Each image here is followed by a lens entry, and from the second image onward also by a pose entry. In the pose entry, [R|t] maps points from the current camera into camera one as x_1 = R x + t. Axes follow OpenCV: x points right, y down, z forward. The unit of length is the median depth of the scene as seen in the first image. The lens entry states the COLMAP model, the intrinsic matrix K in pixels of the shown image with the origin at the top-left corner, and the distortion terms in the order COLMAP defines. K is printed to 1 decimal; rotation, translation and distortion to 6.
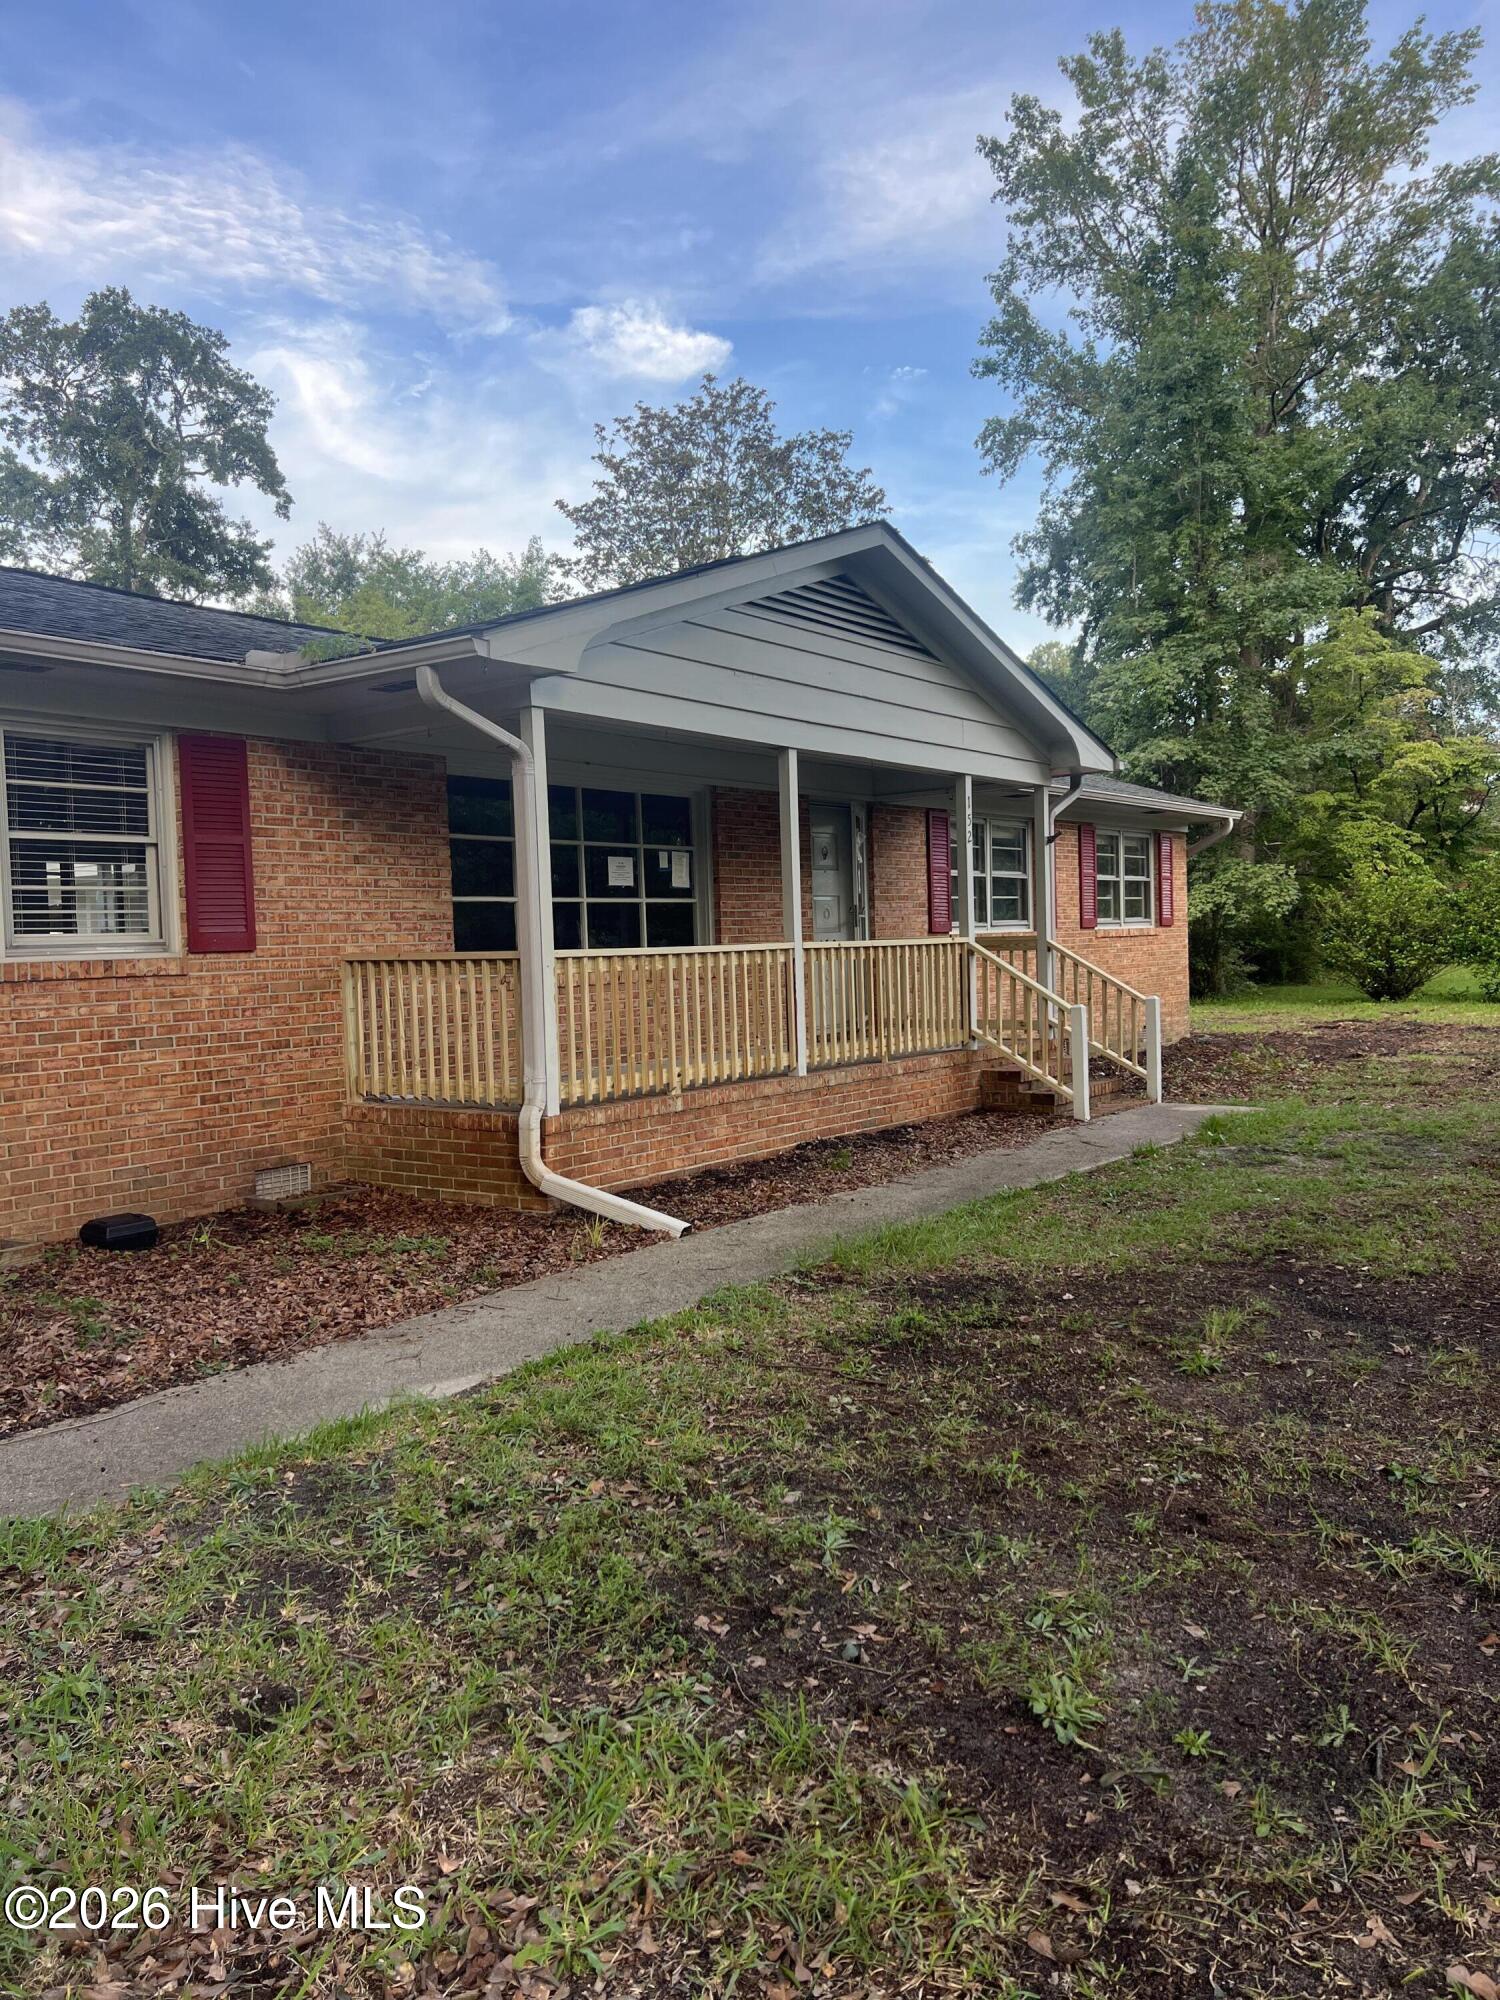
lens RADIAL K [[1498.1, 0, 752.3], [0, 1498.1, 1011.4], [0, 0, 1]] dist [0.038932, -0.041624]
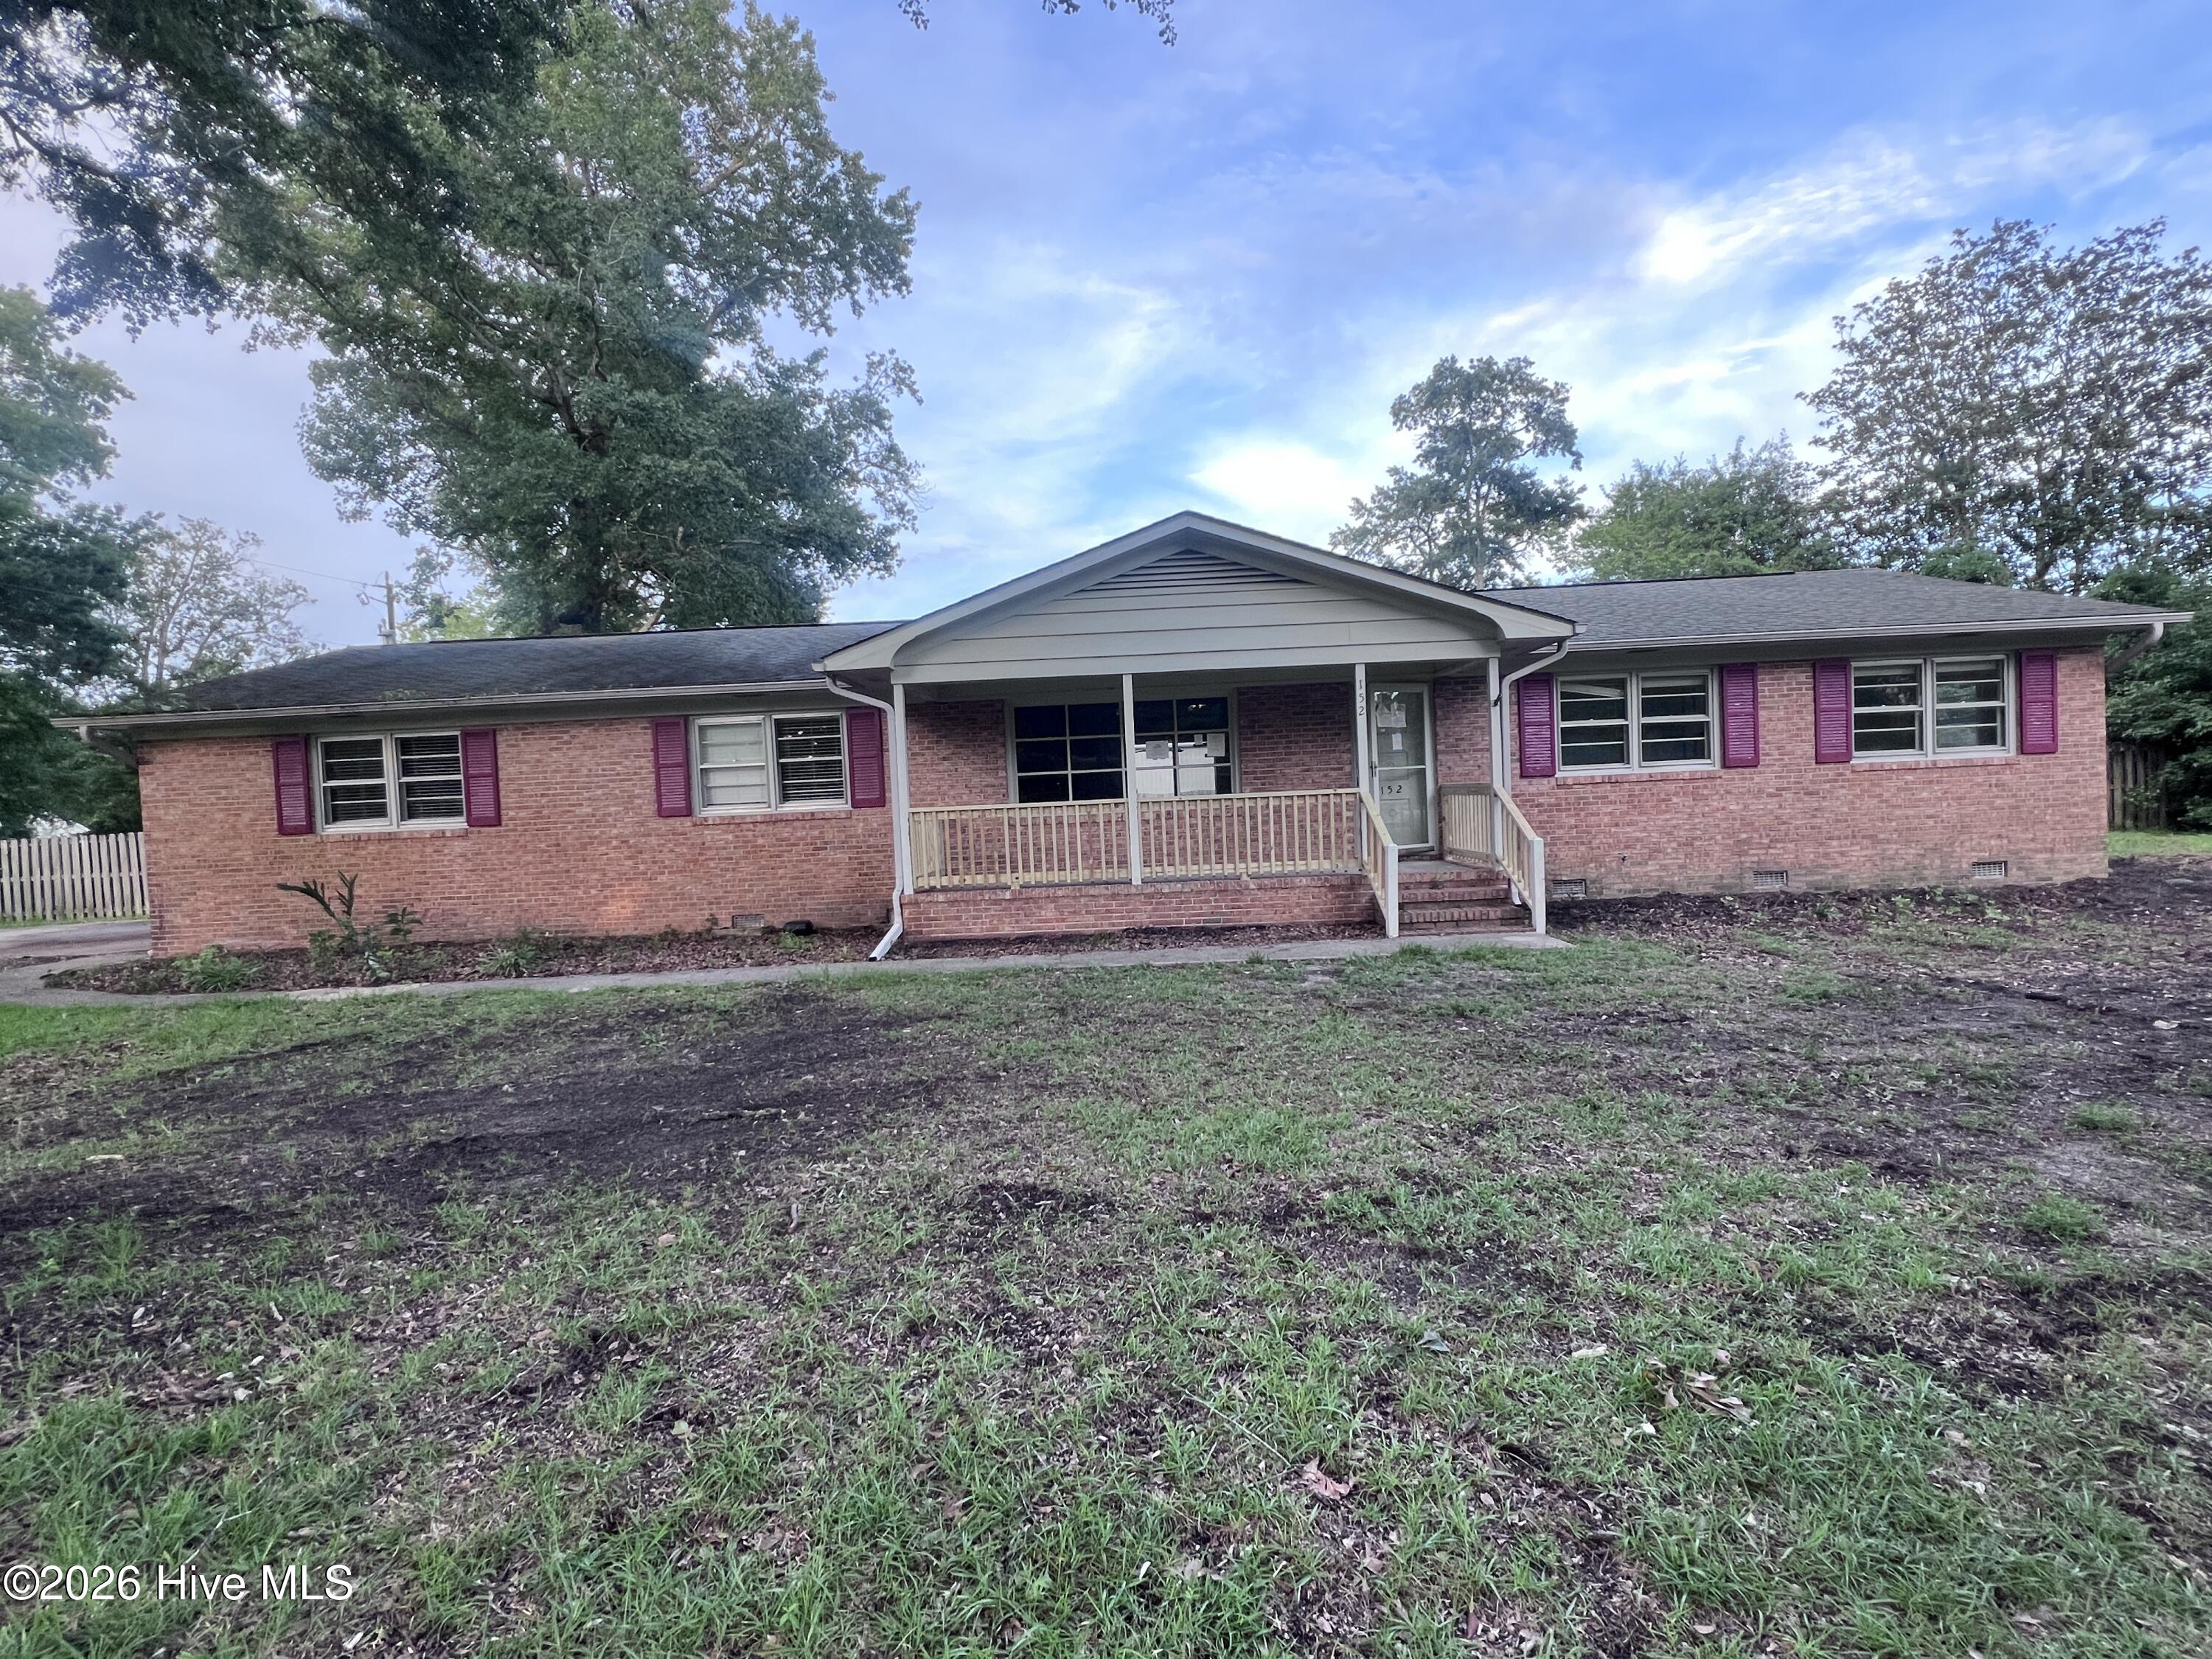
lens RADIAL K [[1015.5, 0, 1093.0], [0, 1015.5, 818.4], [0, 0, 1]] dist [-0.005397, -0.000755]
pose [[0.581629, 0.014844, -0.813319, 0.752817], [-0.009441, 0.999889, 0.011498, -0.032242], [0.813400, 0.000991, 0.581704, 0.308925]]
